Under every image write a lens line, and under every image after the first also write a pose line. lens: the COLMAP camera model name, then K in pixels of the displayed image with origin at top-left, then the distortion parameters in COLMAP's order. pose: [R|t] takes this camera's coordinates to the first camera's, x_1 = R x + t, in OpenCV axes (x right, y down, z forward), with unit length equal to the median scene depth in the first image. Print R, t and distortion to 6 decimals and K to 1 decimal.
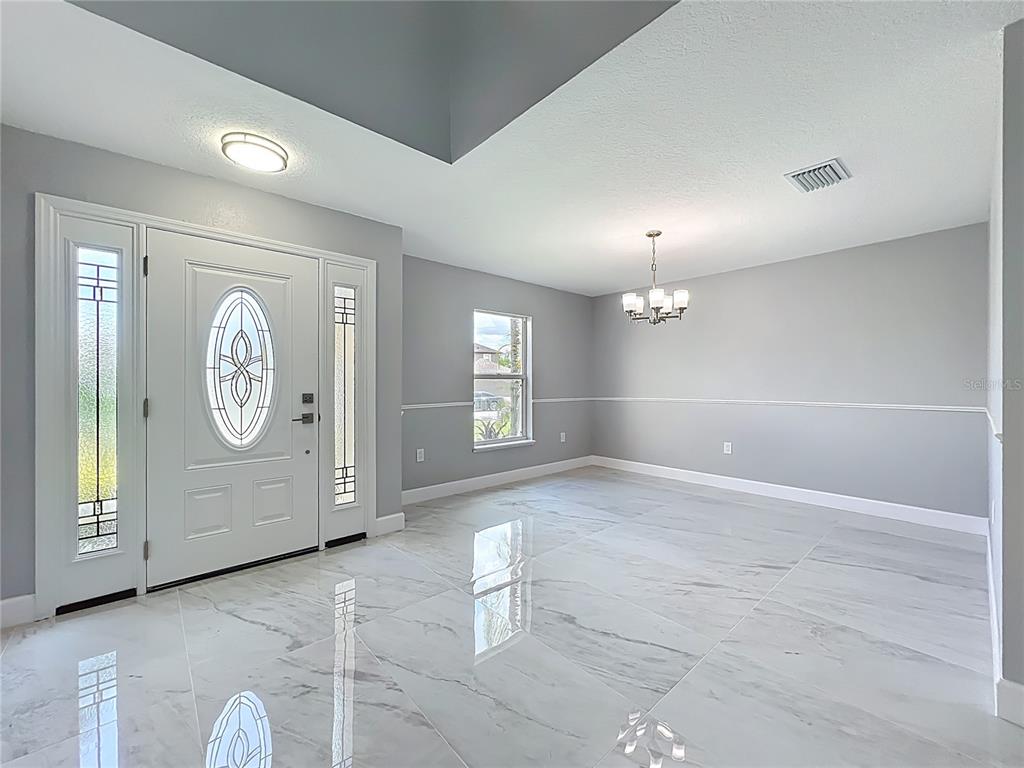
lens RADIAL K [[398.9, 0, 509.5], [0, 398.9, 382.1], [0, 0, 1]] dist [-0.000675, -0.000298]
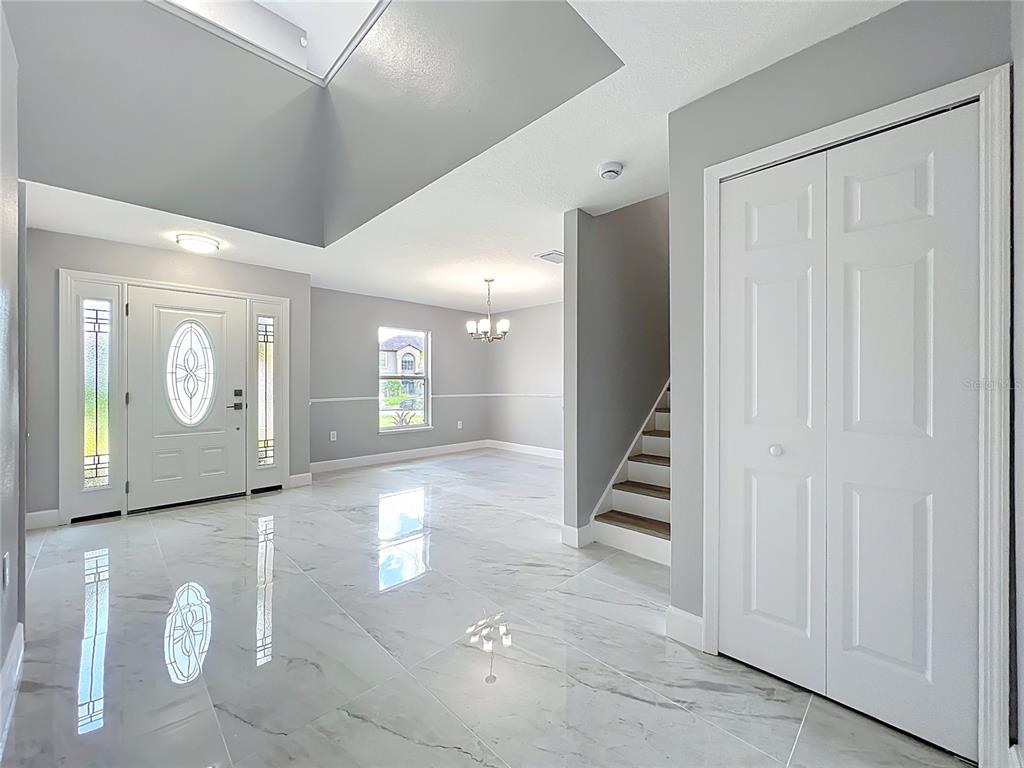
lens RADIAL K [[398.9, 0, 509.5], [0, 398.9, 382.1], [0, 0, 1]] dist [-0.000675, -0.000298]
pose [[0.998478, 0.000829, 0.055147, 0.448730], [-0.000922, 0.999998, 0.001662, -0.003157], [-0.055146, -0.001710, 0.998477, -0.575636]]
